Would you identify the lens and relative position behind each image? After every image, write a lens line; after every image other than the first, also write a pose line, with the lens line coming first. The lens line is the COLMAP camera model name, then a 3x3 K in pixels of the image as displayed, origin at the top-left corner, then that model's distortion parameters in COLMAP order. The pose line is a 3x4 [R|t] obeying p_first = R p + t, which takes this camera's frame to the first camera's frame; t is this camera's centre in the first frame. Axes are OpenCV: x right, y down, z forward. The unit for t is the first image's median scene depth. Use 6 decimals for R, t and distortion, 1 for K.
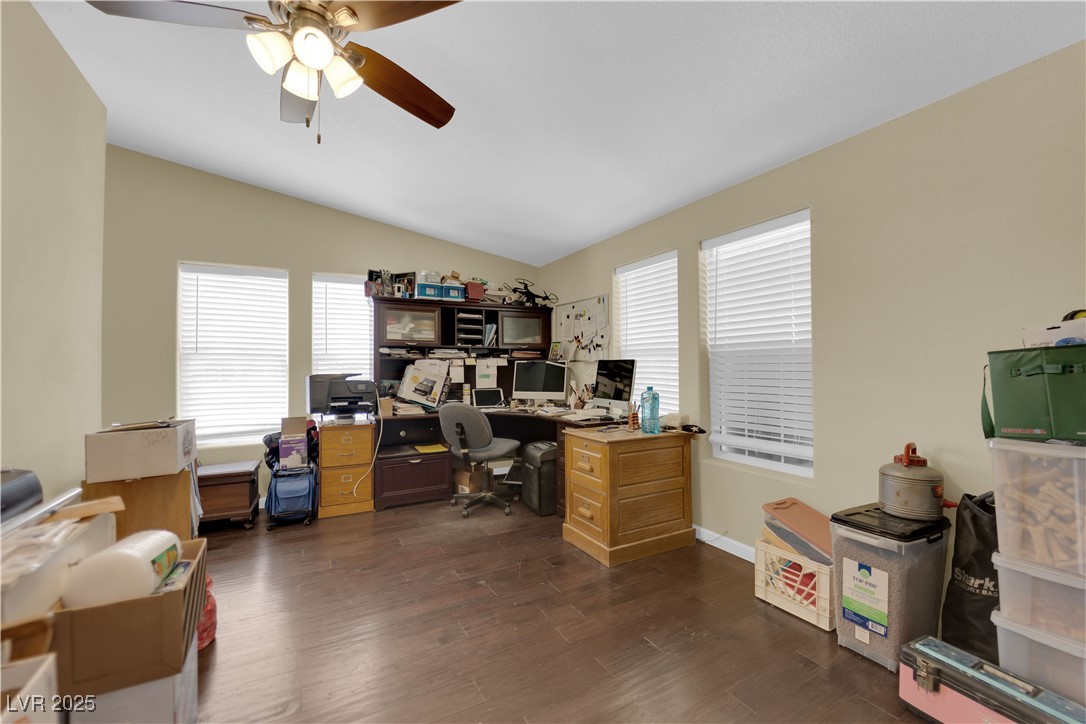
lens RADIAL K [[439.0, 0, 545.2], [0, 439.0, 365.5], [0, 0, 1]] dist [-0.001589, -0.000031]
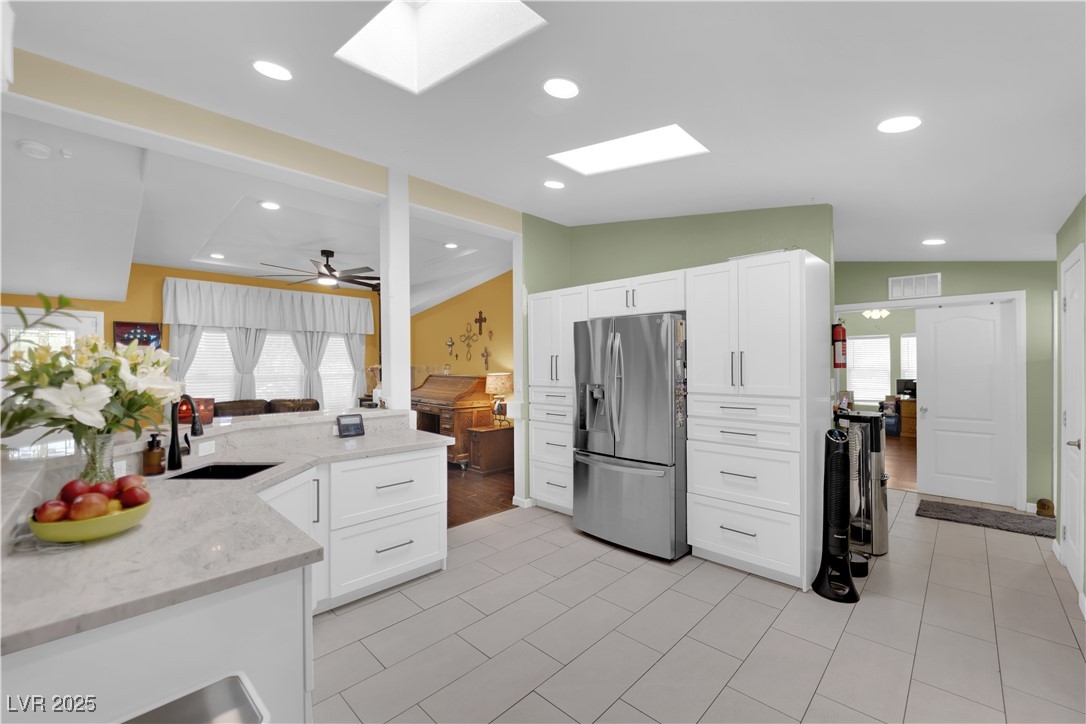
lens RADIAL K [[439.0, 0, 545.3], [0, 439.0, 364.9], [0, 0, 1]] dist [-0.001589, -0.000031]
pose [[0.283260, 0.001531, -0.959042, 1.311555], [0.009691, 0.999943, 0.004458, -0.092174], [0.958994, -0.010556, 0.283229, -1.657461]]
